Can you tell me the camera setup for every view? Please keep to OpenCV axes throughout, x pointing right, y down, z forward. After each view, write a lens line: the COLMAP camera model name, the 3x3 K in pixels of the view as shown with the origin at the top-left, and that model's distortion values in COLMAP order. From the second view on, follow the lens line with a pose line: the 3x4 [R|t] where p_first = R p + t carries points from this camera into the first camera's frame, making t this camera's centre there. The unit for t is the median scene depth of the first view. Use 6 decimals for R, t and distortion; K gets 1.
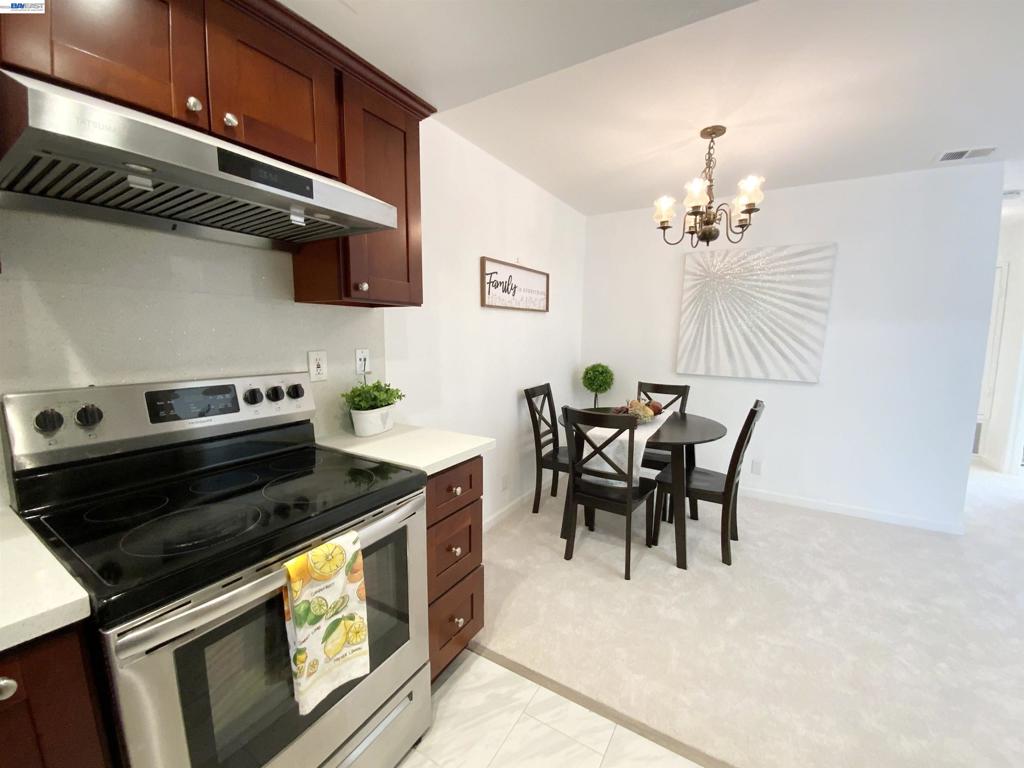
lens RADIAL K [[410.4, 0, 505.9], [0, 410.4, 387.2], [0, 0, 1]] dist [-0.002798, -0.009562]
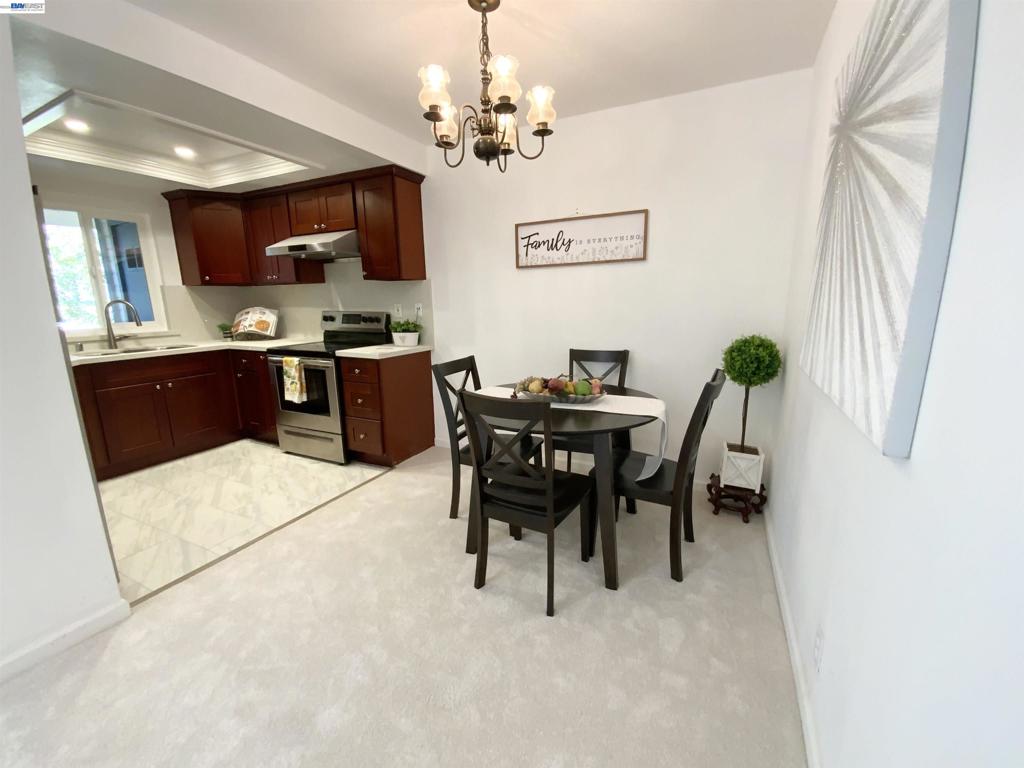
lens RADIAL K [[410.4, 0, 520.9], [0, 410.4, 391.7], [0, 0, 1]] dist [-0.002798, -0.009562]
pose [[0.115843, 0.209776, -0.970863, 1.099184], [-0.115950, 0.973617, 0.196536, -0.082113], [0.986477, 0.089804, 0.137111, 0.845840]]
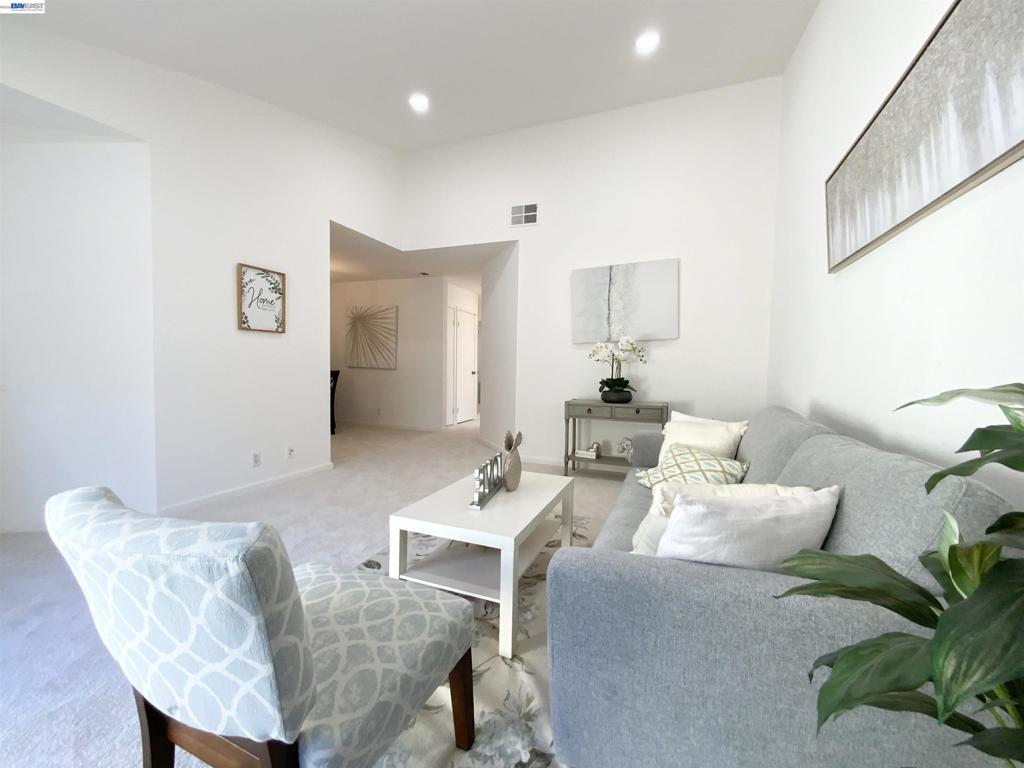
lens RADIAL K [[410.4, 0, 513.2], [0, 410.4, 380.1], [0, 0, 1]] dist [-0.002798, -0.009562]
pose [[0.986569, 0.015166, 0.162637, 1.169072], [-0.000123, 0.995749, -0.092109, 0.281431], [-0.163342, 0.090852, 0.982377, -1.396213]]
